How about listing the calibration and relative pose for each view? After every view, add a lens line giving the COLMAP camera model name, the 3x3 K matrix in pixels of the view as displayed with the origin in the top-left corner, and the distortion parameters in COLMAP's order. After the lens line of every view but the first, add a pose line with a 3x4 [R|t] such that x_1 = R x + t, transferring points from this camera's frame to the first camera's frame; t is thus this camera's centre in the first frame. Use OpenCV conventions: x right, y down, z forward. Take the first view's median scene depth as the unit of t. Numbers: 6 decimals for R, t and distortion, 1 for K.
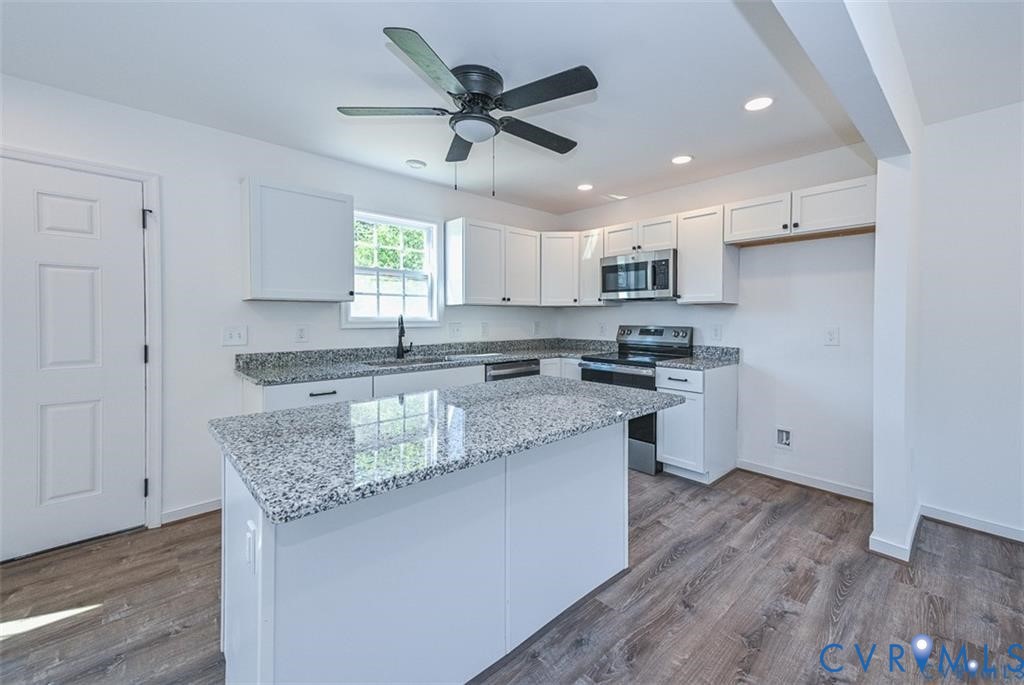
lens RADIAL K [[409.1, 0, 535.6], [0, 409.1, 323.4], [0, 0, 1]] dist [0.017780, 0.000133]
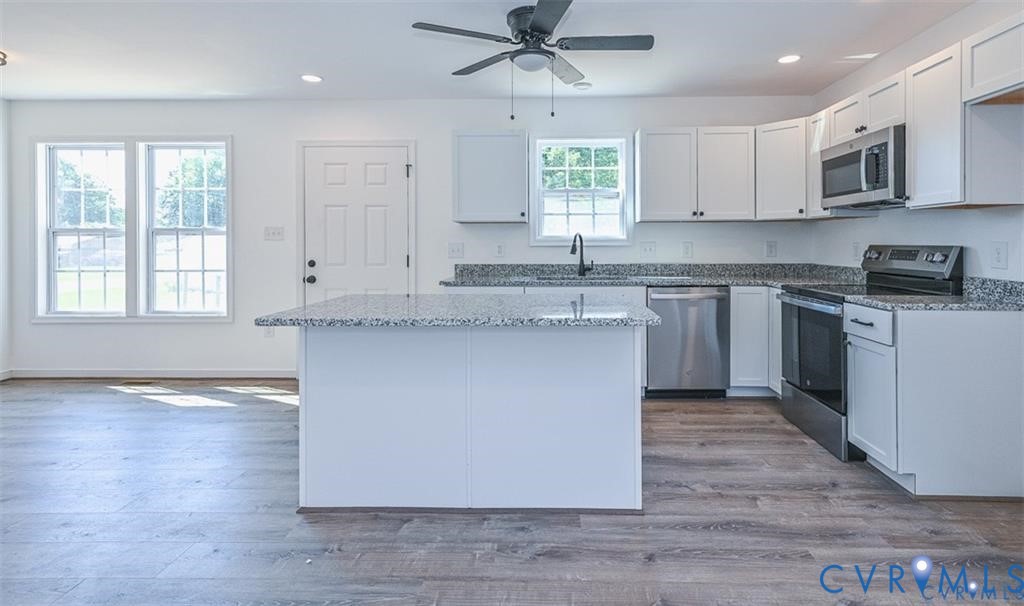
lens RADIAL K [[504.0, 0, 549.0], [0, 504.0, 243.8], [0, 0, 1]] dist [0.008631, 0.000276]
pose [[0.713131, -0.000911, -0.701030, 0.506054], [-0.007681, 0.999929, -0.009113, 0.017902], [0.700989, 0.011883, 0.713073, 0.045694]]
